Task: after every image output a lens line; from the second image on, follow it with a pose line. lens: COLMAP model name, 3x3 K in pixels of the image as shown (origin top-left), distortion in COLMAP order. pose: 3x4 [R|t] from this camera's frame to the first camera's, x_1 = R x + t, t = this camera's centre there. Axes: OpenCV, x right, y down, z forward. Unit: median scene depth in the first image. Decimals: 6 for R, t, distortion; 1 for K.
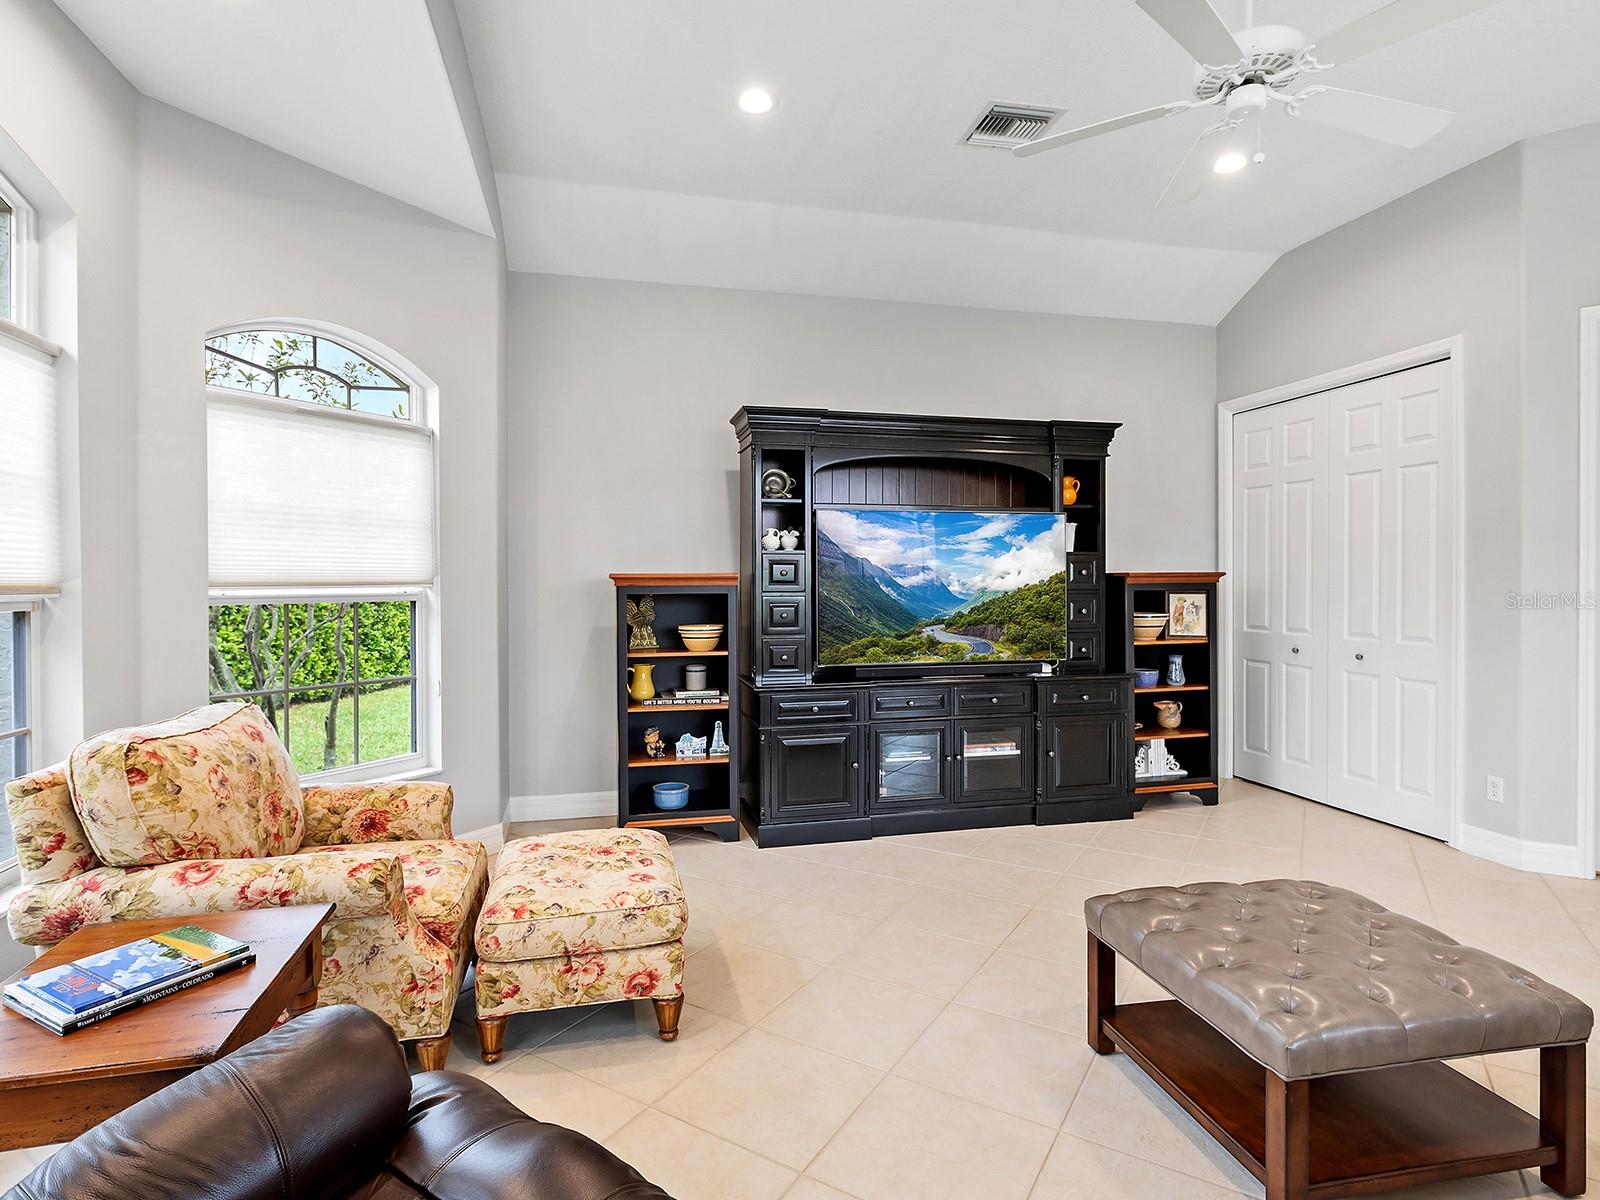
lens RADIAL K [[843.0, 0, 799.6], [0, 843.0, 561.0], [0, 0, 1]] dist [0.025031, -0.000316]
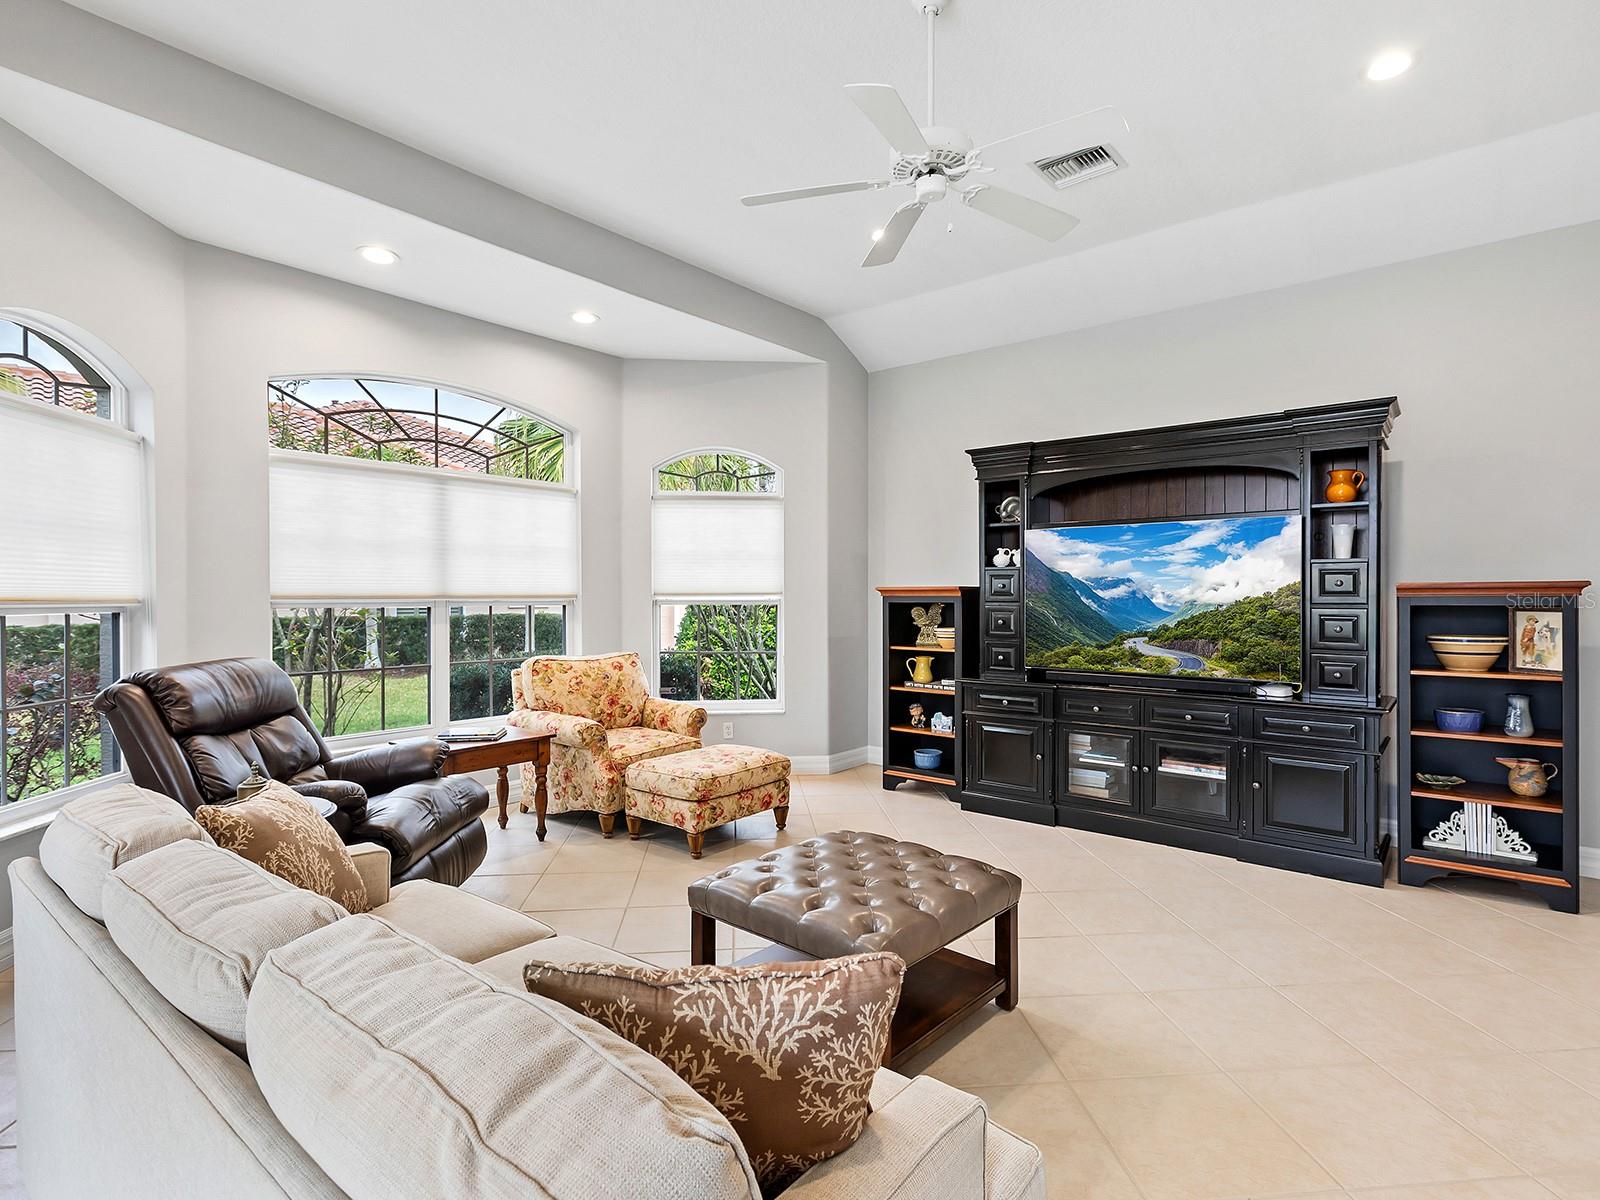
lens RADIAL K [[806.5, 0, 811.4], [0, 806.5, 590.7], [0, 0, 1]] dist [0.003588, 0.001226]
pose [[0.604644, -0.001090, -0.796495, 0.690174], [0.018885, 0.999738, 0.012968, 0.000916], [0.796272, -0.022883, 0.604506, 0.109633]]
